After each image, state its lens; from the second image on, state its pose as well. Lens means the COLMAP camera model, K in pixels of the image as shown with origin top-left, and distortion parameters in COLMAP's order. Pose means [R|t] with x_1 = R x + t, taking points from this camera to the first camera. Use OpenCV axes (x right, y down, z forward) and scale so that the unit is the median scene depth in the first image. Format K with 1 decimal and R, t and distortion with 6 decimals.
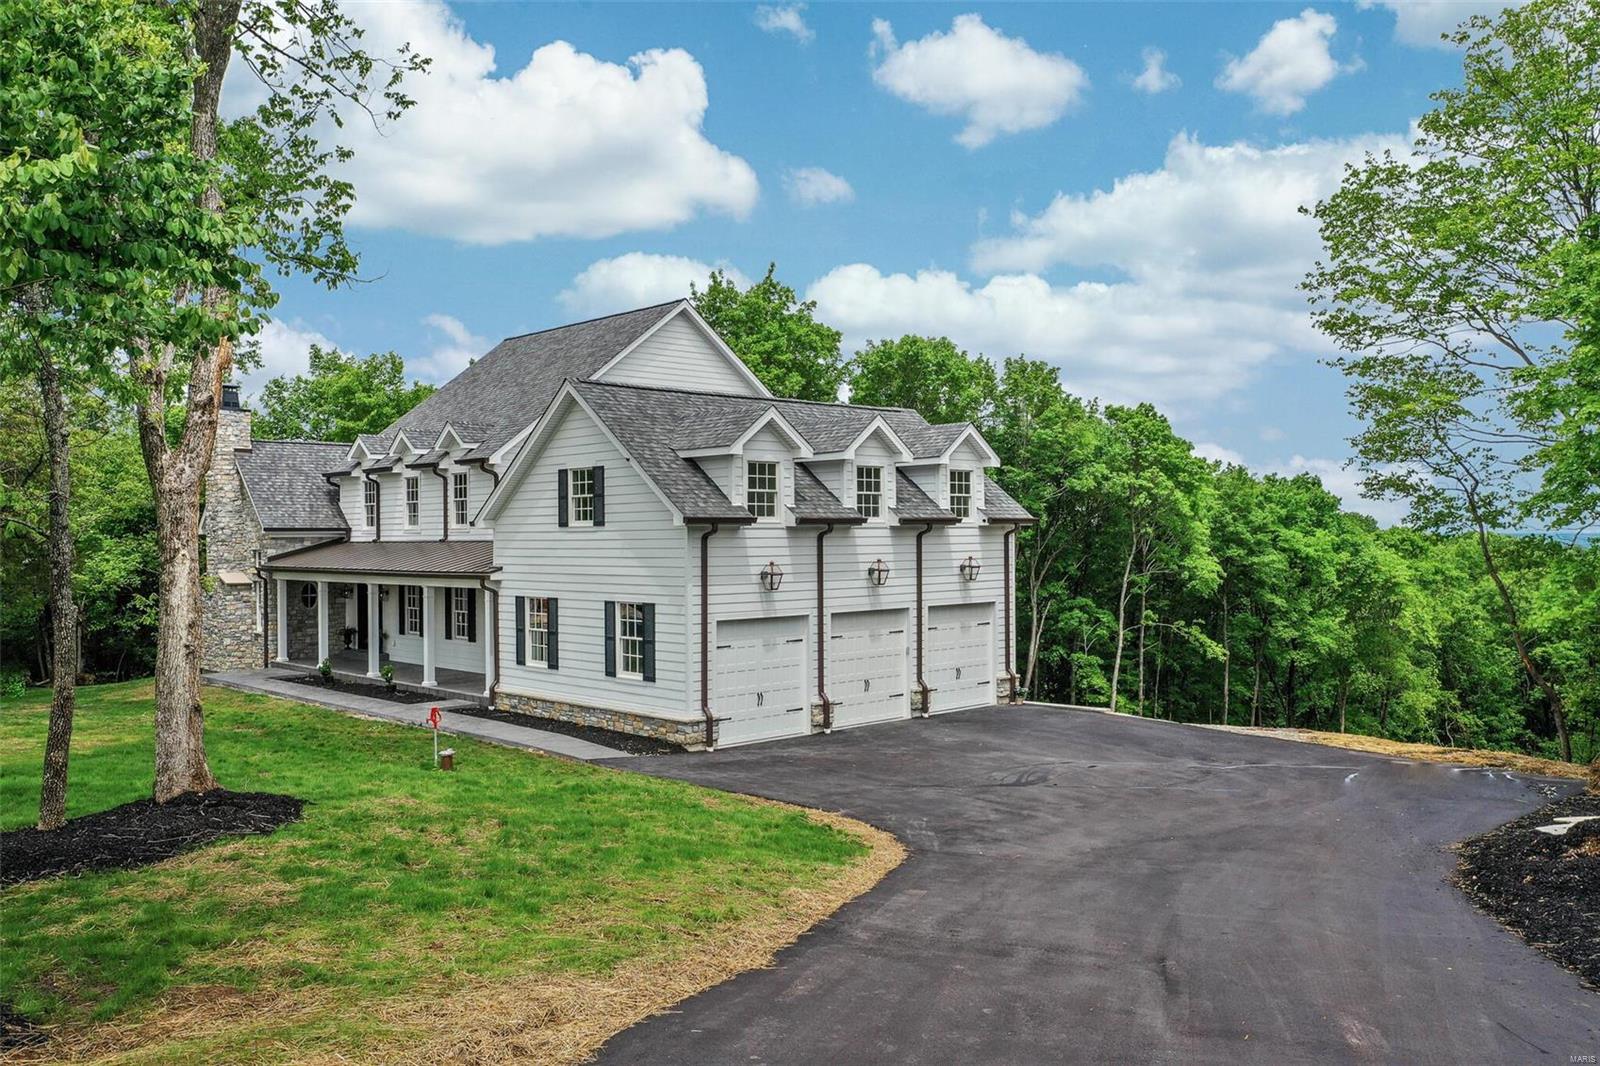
lens RADIAL K [[1262.4, 0, 799.6], [0, 1262.4, 528.5], [0, 0, 1]] dist [0.008108, -0.003219]
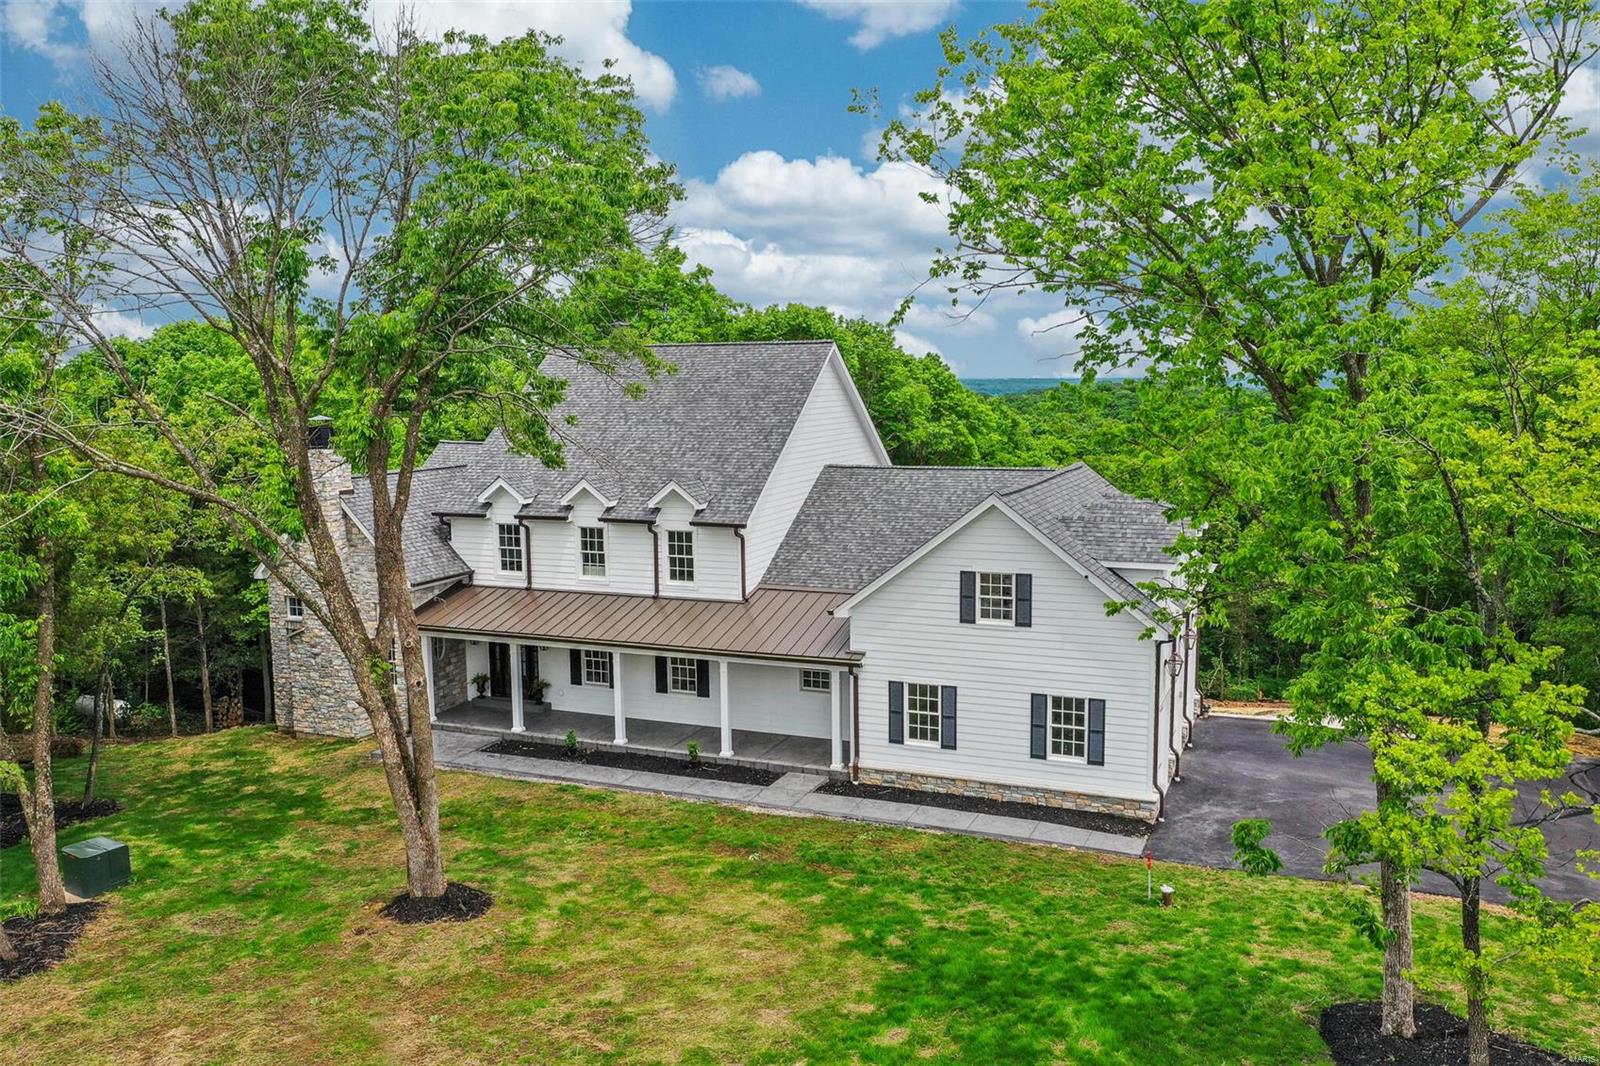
lens RADIAL K [[1262.4, 0, 791.1], [0, 1262.4, 532.4], [0, 0, 1]] dist [0.008108, -0.003219]
pose [[0.918745, -0.050345, 0.391628, -0.686115], [0.002019, 0.992424, 0.122841, -0.195288], [-0.394845, -0.112069, 0.911887, 0.067743]]
